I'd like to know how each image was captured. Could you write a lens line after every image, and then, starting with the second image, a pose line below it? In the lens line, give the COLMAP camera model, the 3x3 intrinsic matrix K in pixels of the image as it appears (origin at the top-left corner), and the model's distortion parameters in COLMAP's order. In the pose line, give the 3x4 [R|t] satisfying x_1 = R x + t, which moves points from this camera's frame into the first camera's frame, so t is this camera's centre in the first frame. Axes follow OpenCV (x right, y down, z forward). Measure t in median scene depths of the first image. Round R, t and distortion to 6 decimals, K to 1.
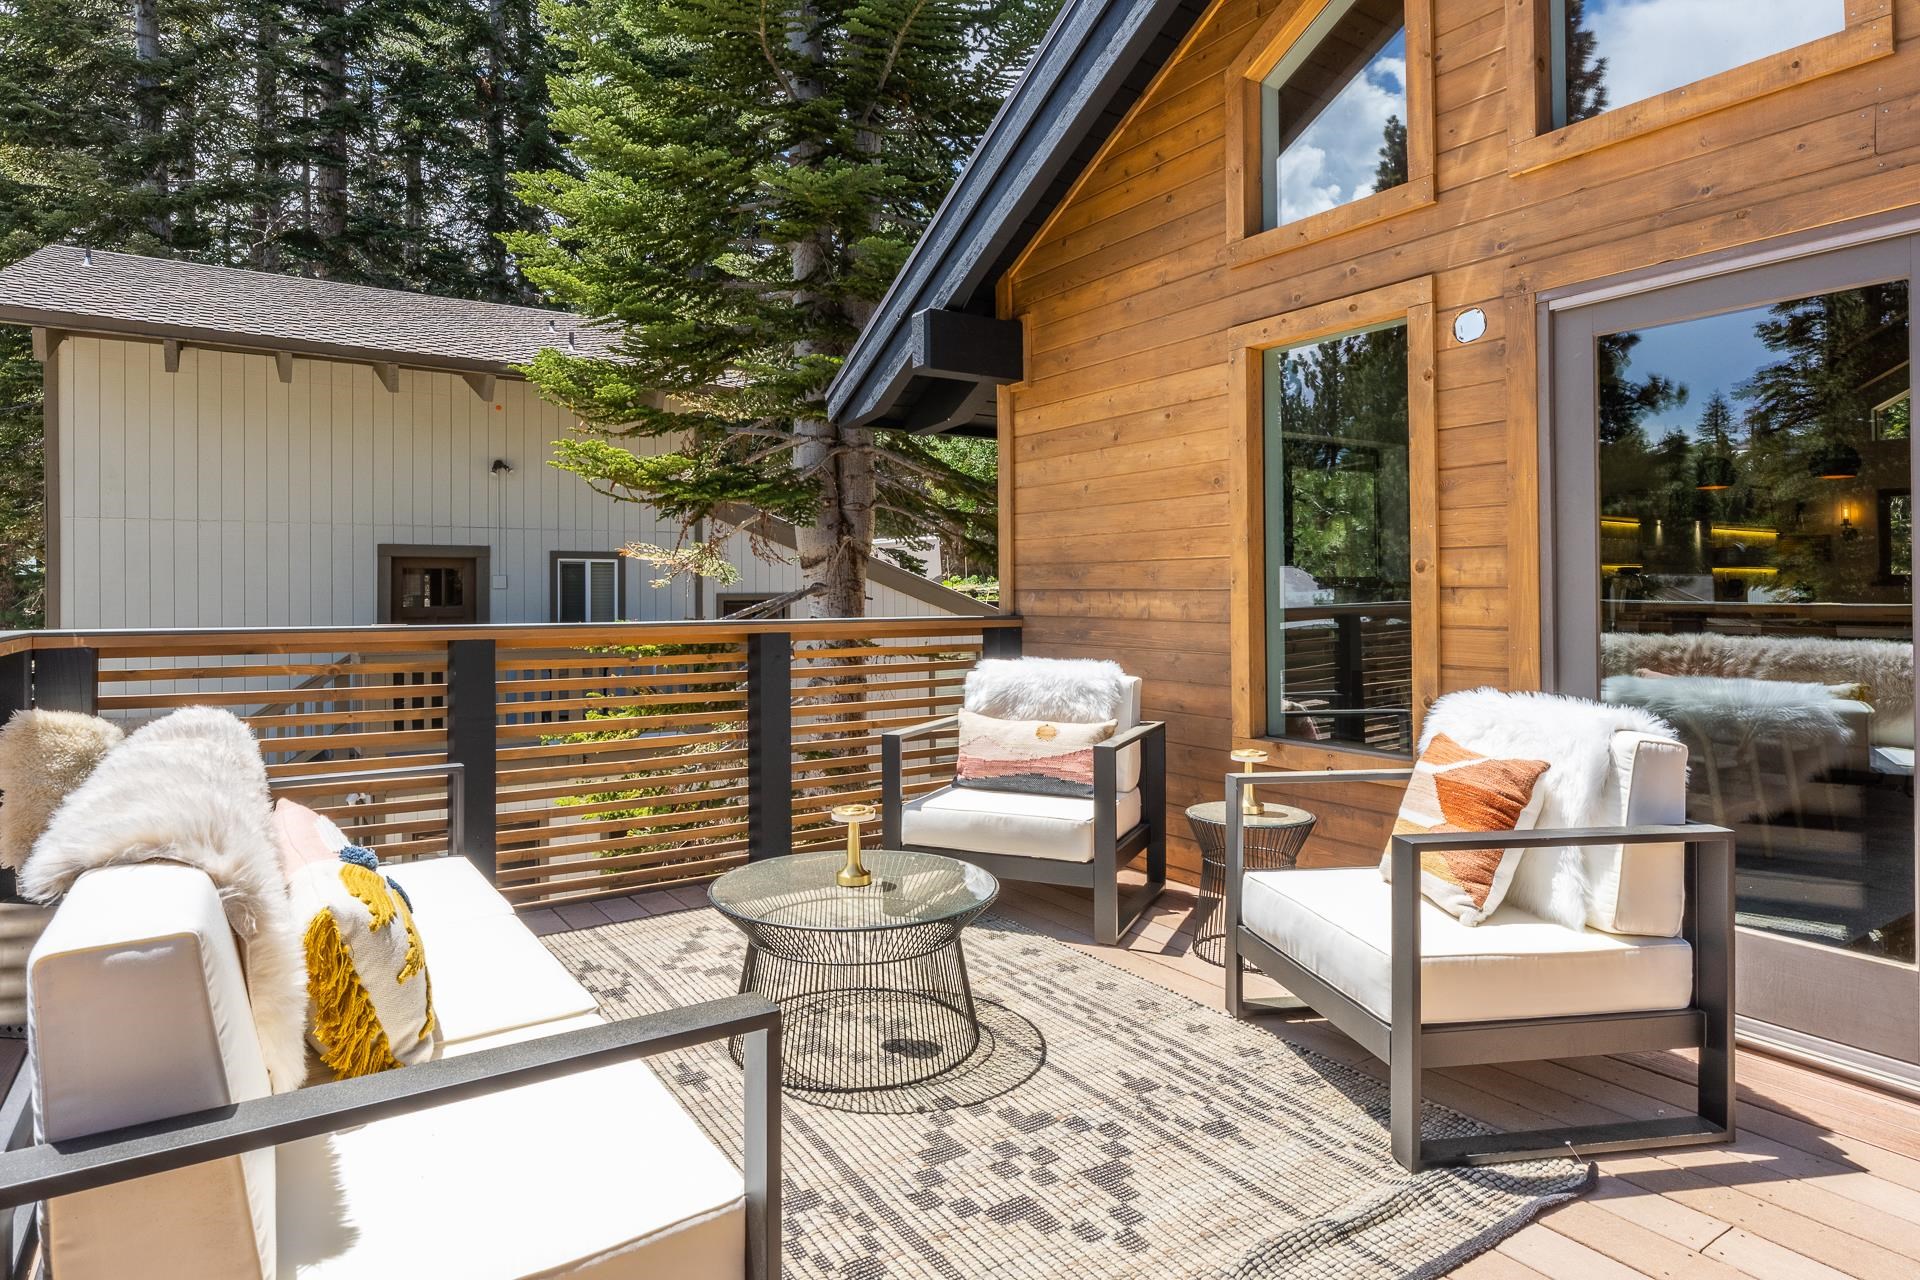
lens RADIAL K [[1051.8, 0, 959.9], [0, 1051.8, 593.7], [0, 0, 1]] dist [-0.001773, -0.000638]
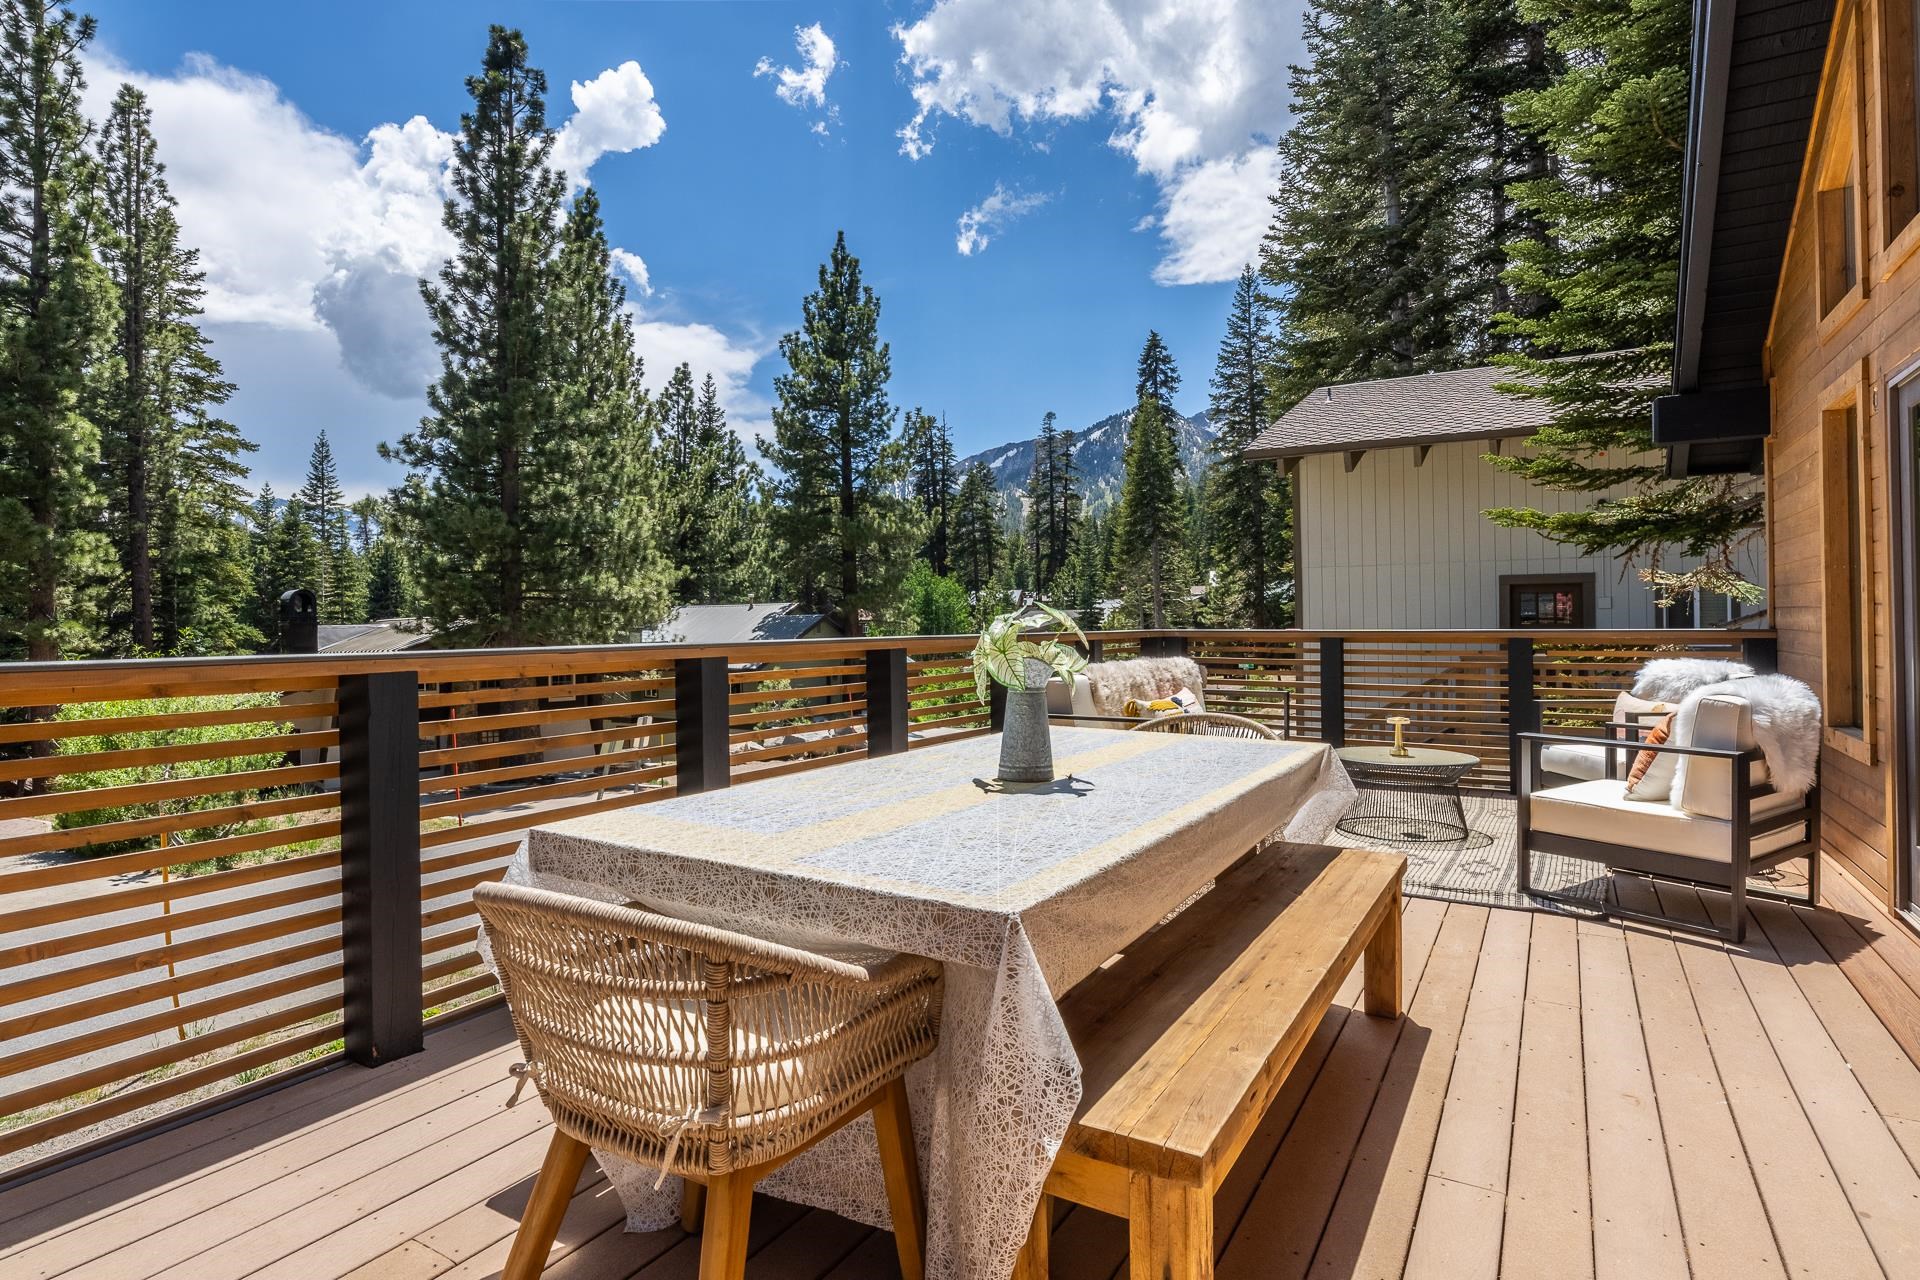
lens RADIAL K [[1019.1, 0, 967.0], [0, 1019.1, 612.5], [0, 0, 1]] dist [-0.001648, -0.000584]
pose [[0.437095, -0.008908, -0.899371, 0.879813], [0.008839, 0.999945, -0.005608, -0.000550], [0.899372, -0.005499, 0.437149, -0.438987]]
